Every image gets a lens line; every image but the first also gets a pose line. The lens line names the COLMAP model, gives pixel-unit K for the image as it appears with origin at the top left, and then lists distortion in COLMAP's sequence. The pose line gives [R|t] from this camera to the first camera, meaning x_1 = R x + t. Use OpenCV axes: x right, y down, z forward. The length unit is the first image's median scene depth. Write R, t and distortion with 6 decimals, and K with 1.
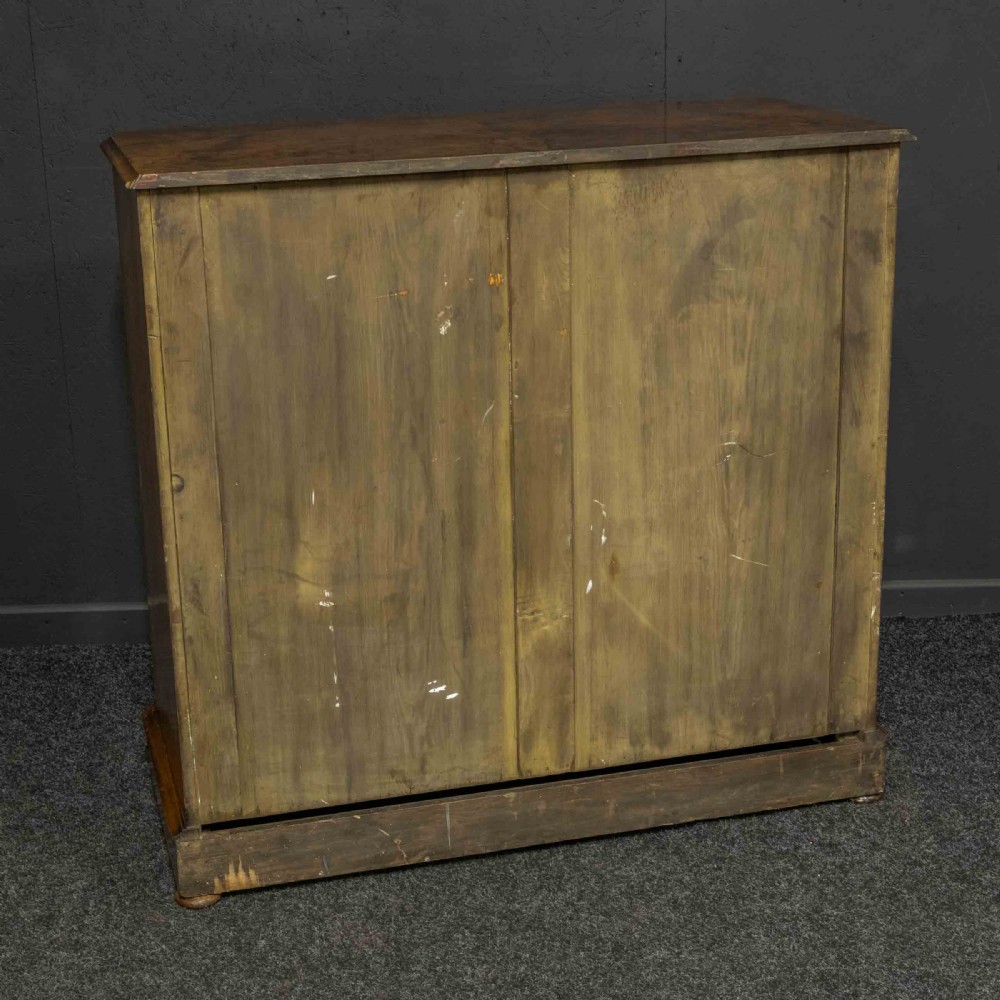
lens RADIAL K [[1974.9, 0, 495.0], [0, 1974.9, 503.6], [0, 0, 1]] dist [0.059306, 0.000000]
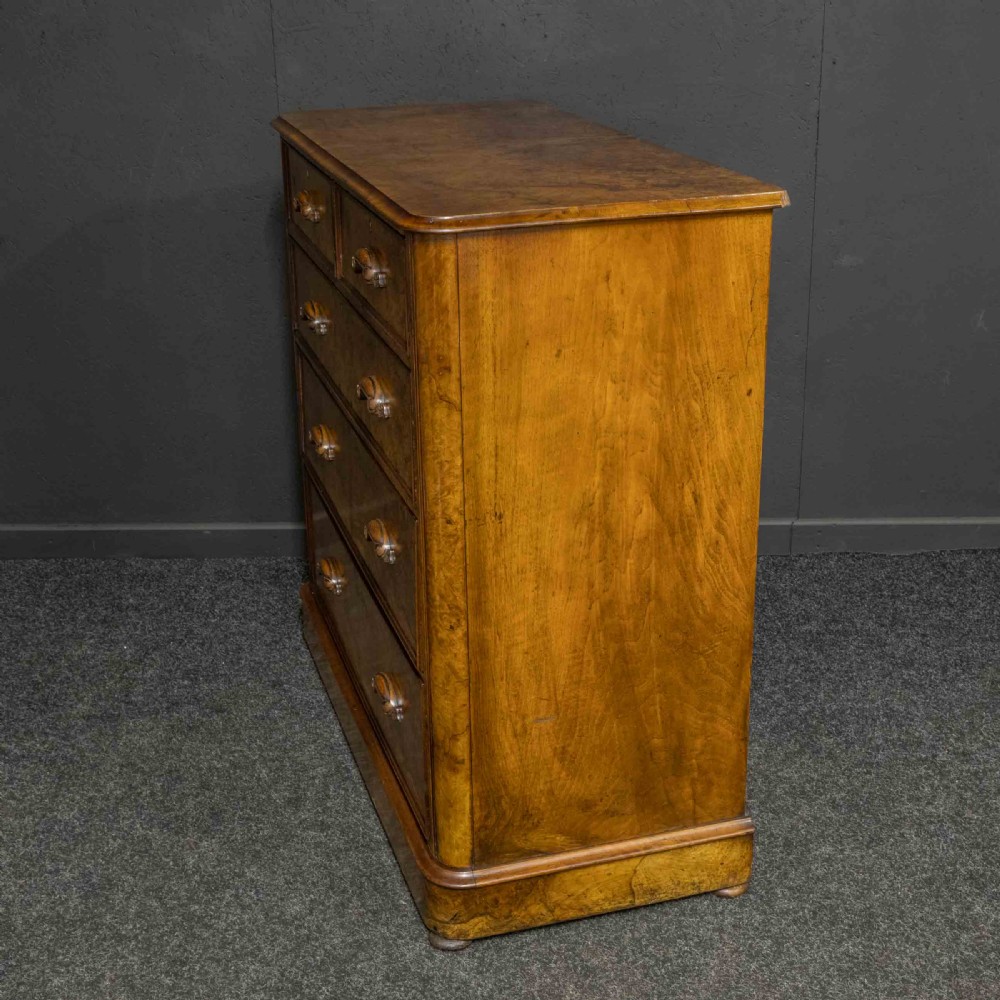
lens RADIAL K [[1573.1, 0, 492.2], [0, 1573.1, 497.2], [0, 0, 1]] dist [0.022128, 0.000000]
pose [[0.998970, 0.019741, -0.040862, -0.072787], [-0.017424, 0.998262, 0.056304, -0.024748], [0.041903, -0.055534, 0.997577, 0.081711]]
